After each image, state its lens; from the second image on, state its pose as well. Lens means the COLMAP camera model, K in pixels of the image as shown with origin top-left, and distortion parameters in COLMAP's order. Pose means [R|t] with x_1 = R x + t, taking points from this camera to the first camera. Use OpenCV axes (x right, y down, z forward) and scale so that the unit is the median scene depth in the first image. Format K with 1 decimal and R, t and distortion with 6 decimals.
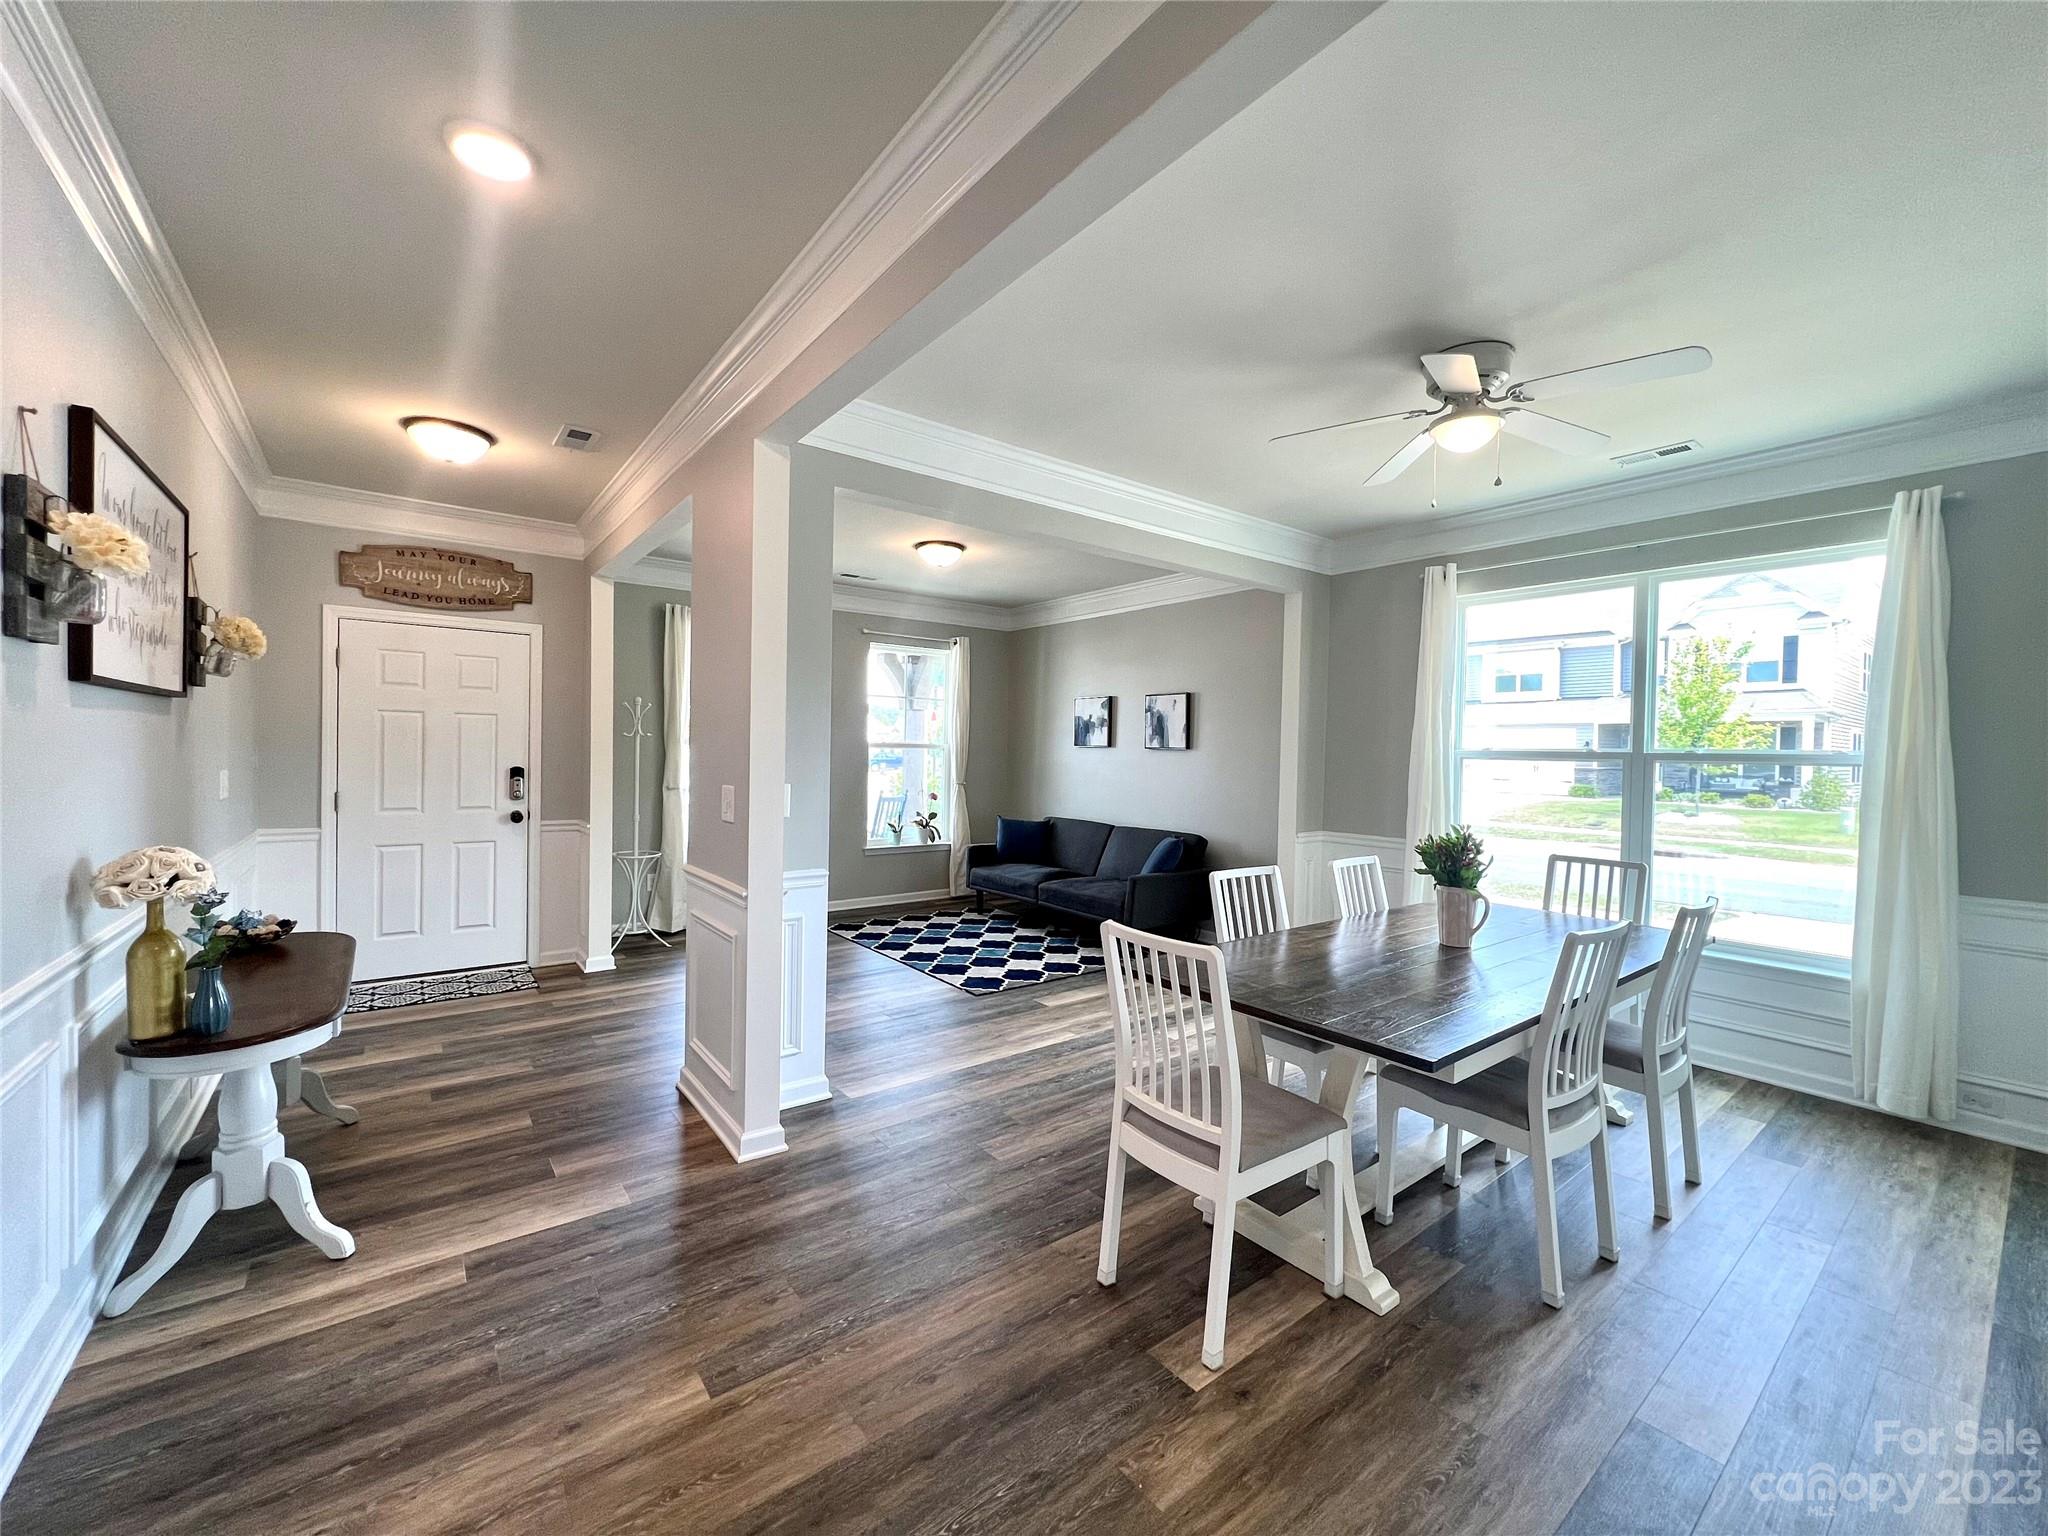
lens RADIAL K [[815.3, 0, 1018.7], [0, 815.3, 760.1], [0, 0, 1]] dist [0.001218, 0.000347]
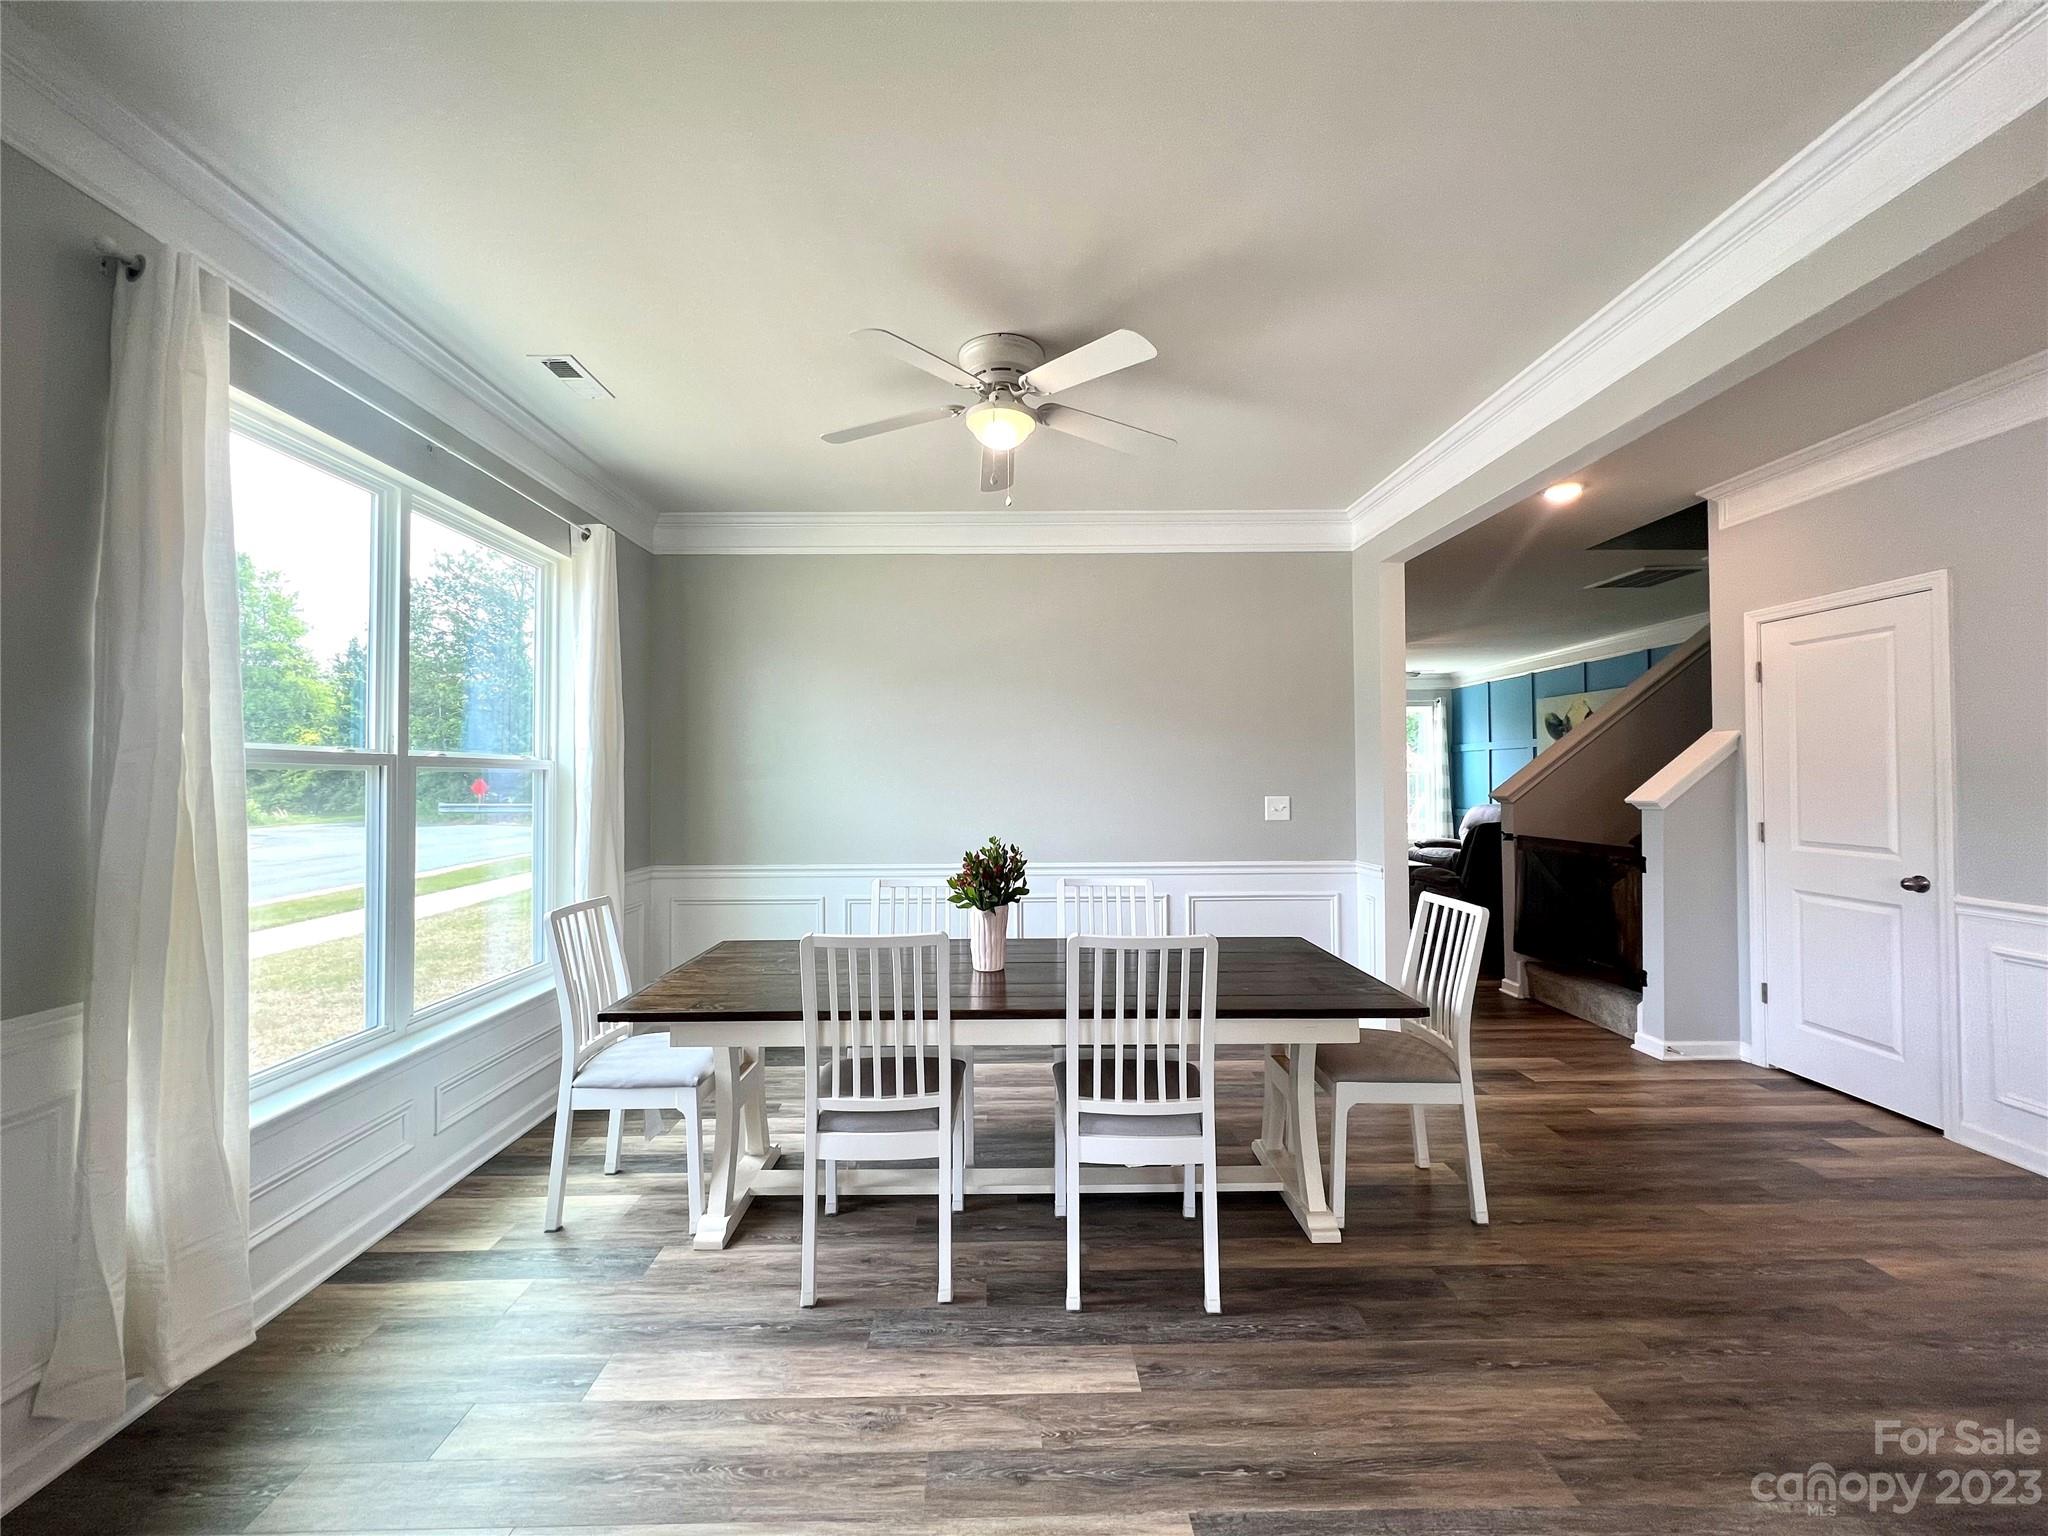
lens RADIAL K [[815.3, 0, 1018.0], [0, 815.3, 762.0], [0, 0, 1]] dist [0.001218, 0.000347]
pose [[-0.798802, -0.000883, 0.601593, -0.021471], [-0.002407, 0.999996, -0.001727, -0.002710], [-0.601589, -0.002827, -0.798801, 0.723489]]
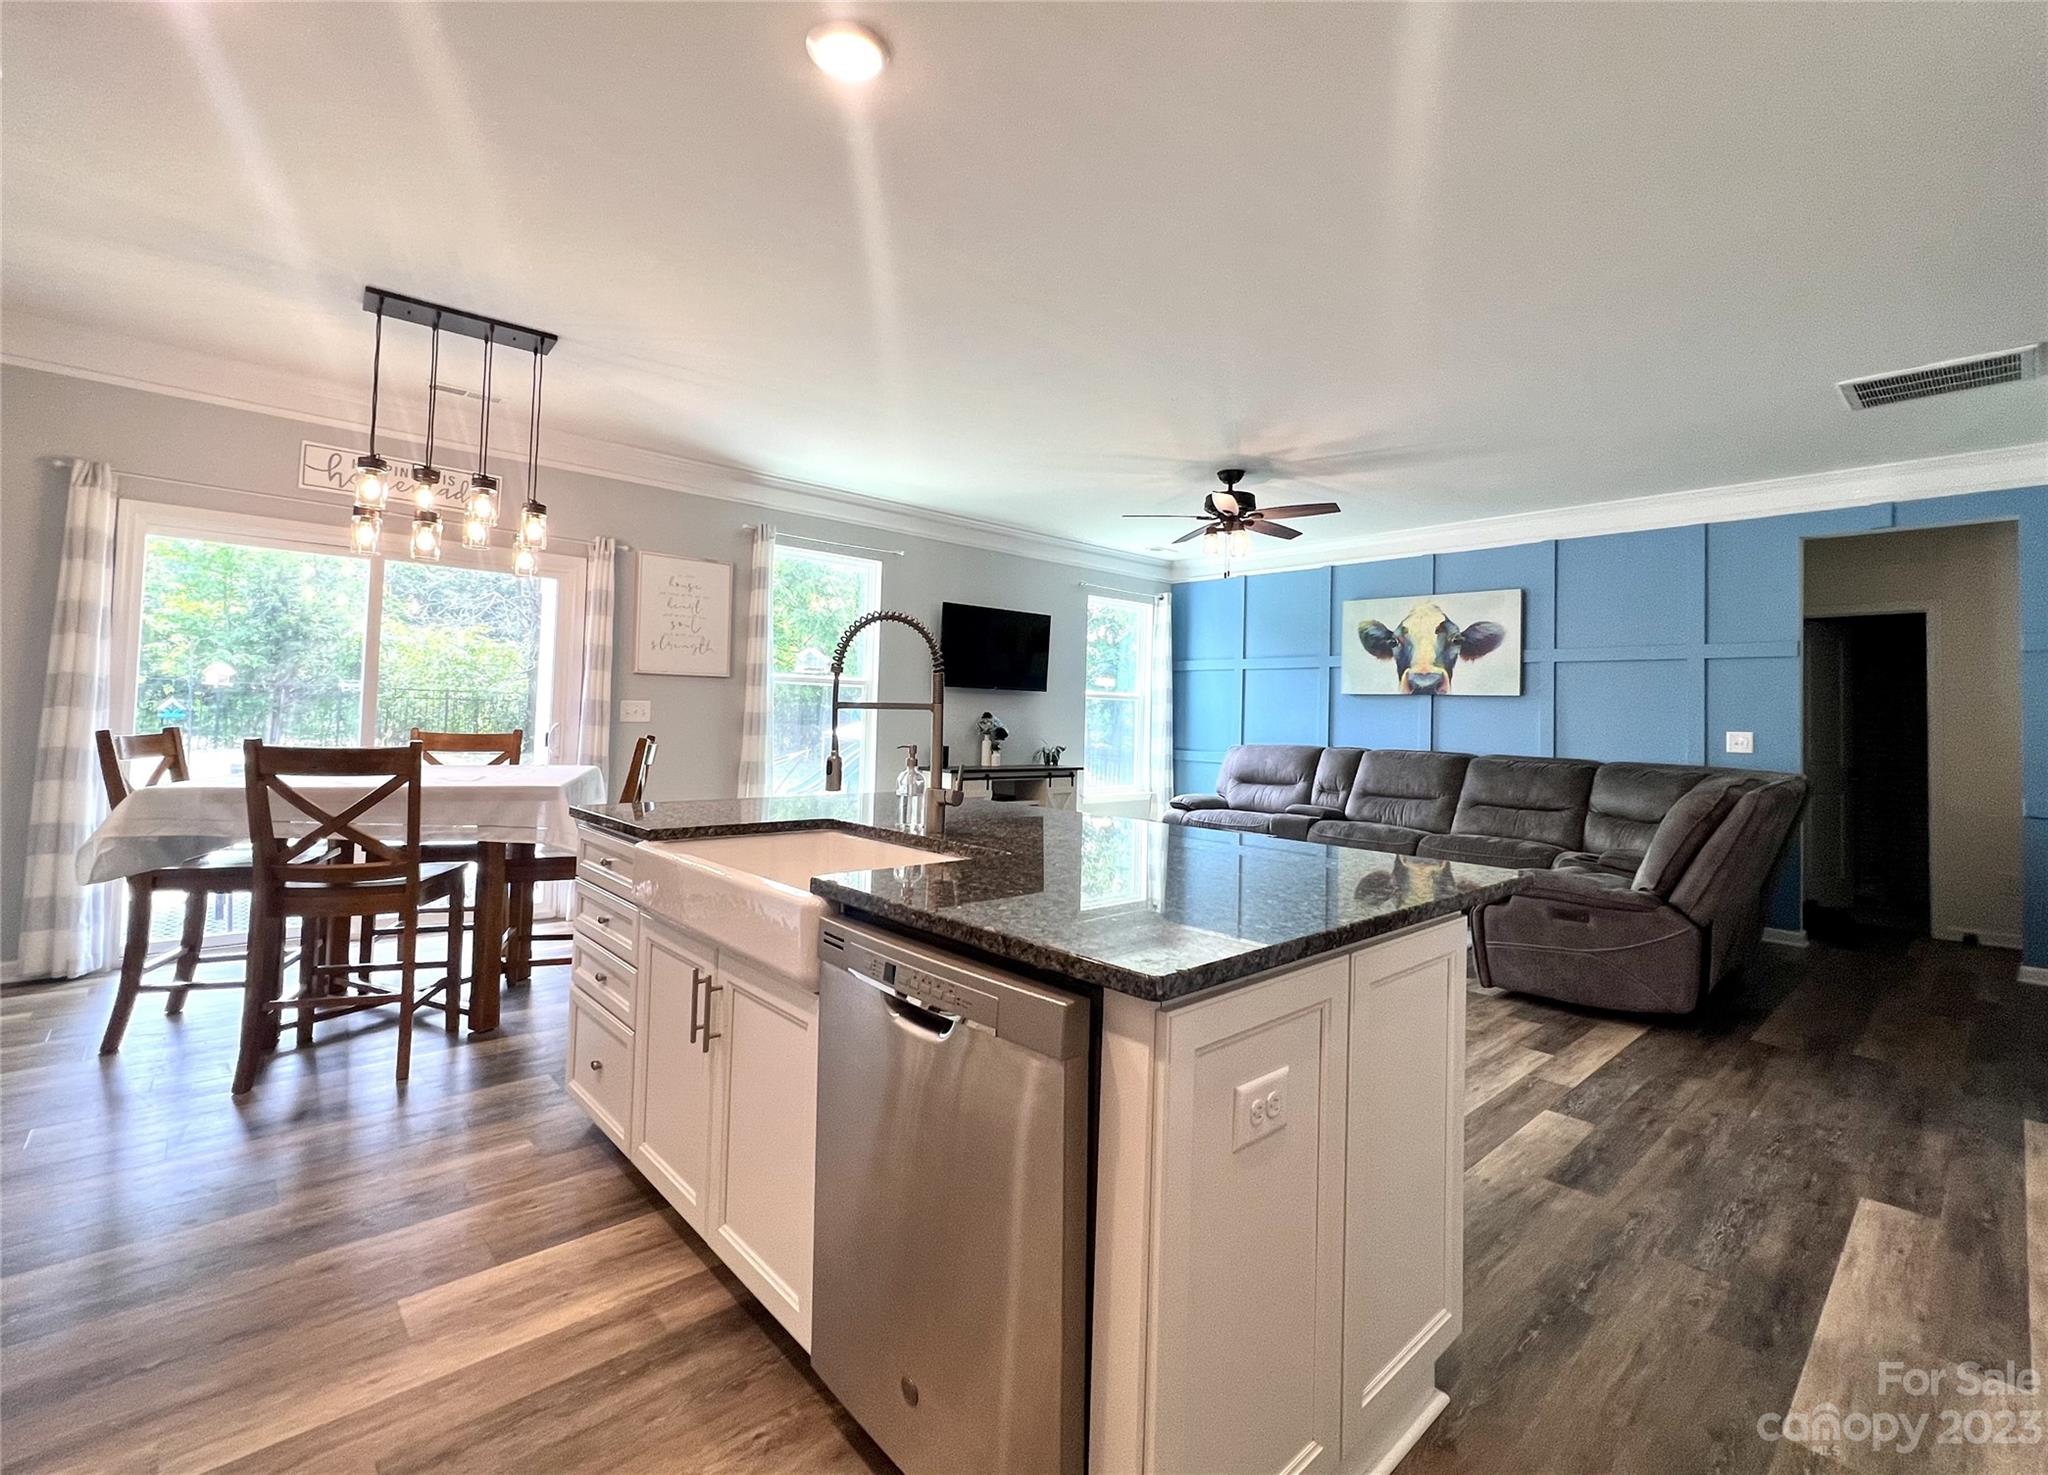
lens RADIAL K [[895.6, 0, 1036.3], [0, 895.6, 683.6], [0, 0, 1]] dist [-0.001593, 0.000114]
pose [[-0.995023, -0.049210, -0.086651, 0.561746], [-0.047055, 0.998534, -0.026741, 0.033257], [0.087840, -0.022531, -0.995880, 0.157550]]
